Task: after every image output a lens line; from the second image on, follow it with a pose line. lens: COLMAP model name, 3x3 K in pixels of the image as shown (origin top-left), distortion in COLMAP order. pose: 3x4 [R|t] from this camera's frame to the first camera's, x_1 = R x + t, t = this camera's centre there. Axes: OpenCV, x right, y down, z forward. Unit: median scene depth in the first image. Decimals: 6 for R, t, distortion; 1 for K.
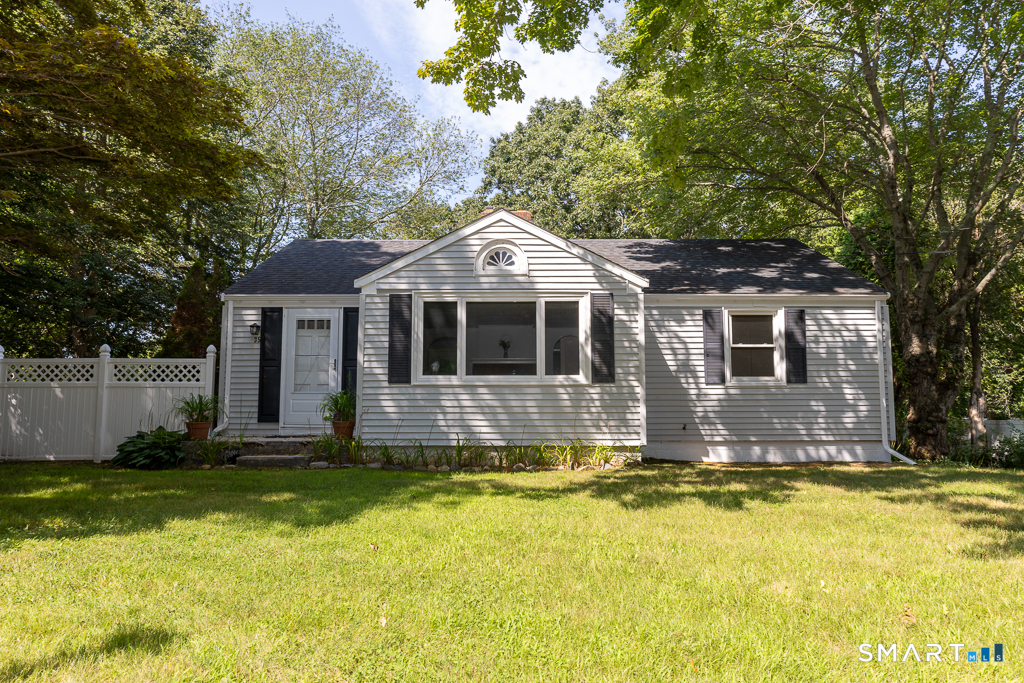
lens RADIAL K [[685.2, 0, 512.8], [0, 685.2, 342.2], [0, 0, 1]] dist [0.016093, 0.000210]
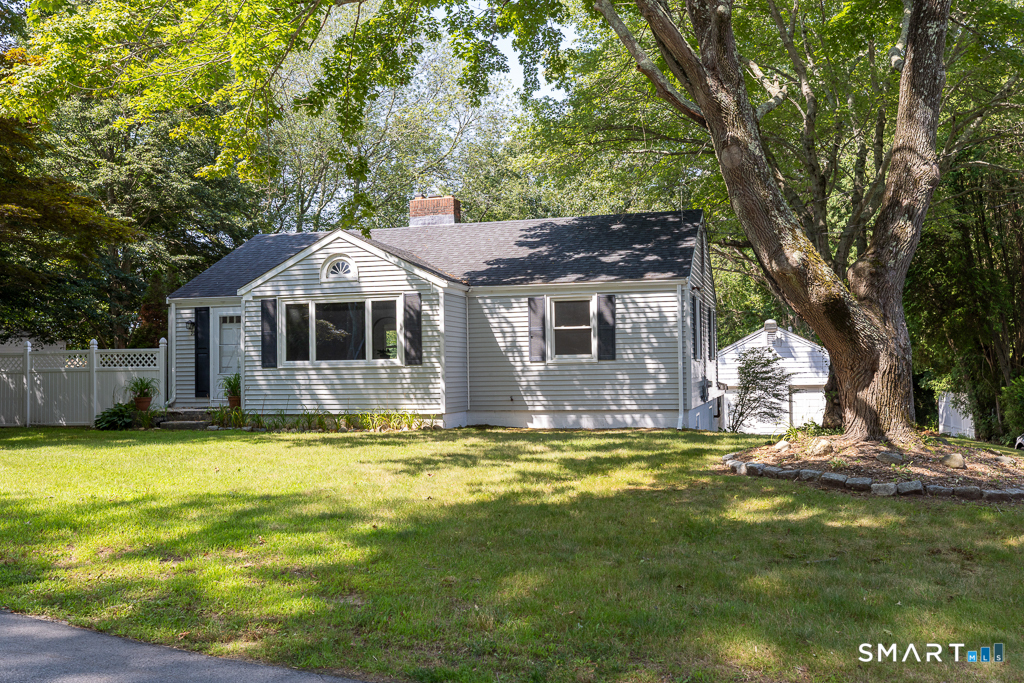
lens RADIAL K [[960.7, 0, 511.3], [0, 960.7, 341.1], [0, 0, 1]] dist [0.012977, 0.000000]
pose [[0.964012, -0.021987, -0.264948, 0.689611], [0.039038, 0.997479, 0.059265, -0.072823], [0.262977, -0.067475, 0.962440, -0.584520]]
